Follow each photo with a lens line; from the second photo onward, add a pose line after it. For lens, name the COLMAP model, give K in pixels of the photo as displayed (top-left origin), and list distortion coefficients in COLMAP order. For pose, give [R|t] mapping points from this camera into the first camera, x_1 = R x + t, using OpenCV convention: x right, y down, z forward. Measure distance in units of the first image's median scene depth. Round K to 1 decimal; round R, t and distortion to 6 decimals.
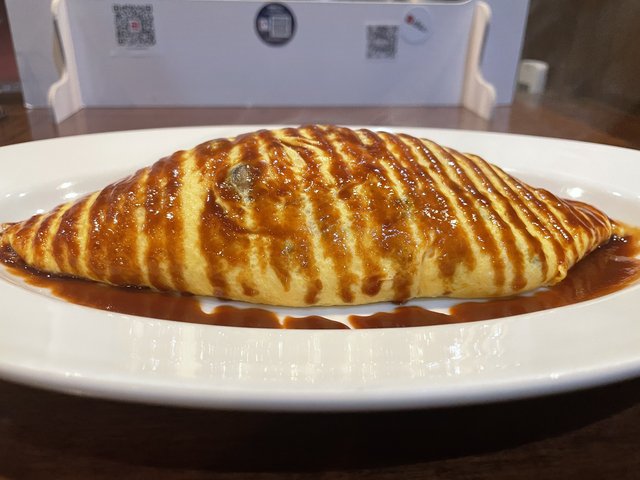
lens RADIAL K [[498.6, 0, 317.9], [0, 498.6, 241.9], [0, 0, 1]] dist [0.009621, -0.013531]
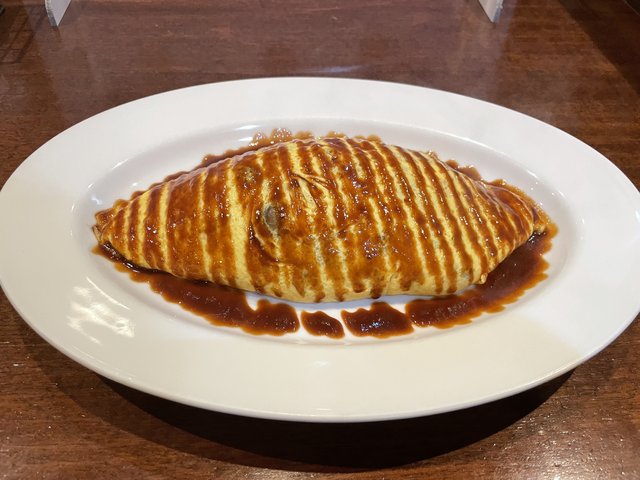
lens RADIAL K [[498.6, 0, 321.5], [0, 498.6, 237.9], [0, 0, 1]] dist [0.009621, -0.013531]
pose [[0.999676, 0.024008, 0.008495, -0.020222], [-0.025423, 0.921101, 0.388493, -0.658520], [0.001502, -0.388583, 0.921412, -0.368049]]
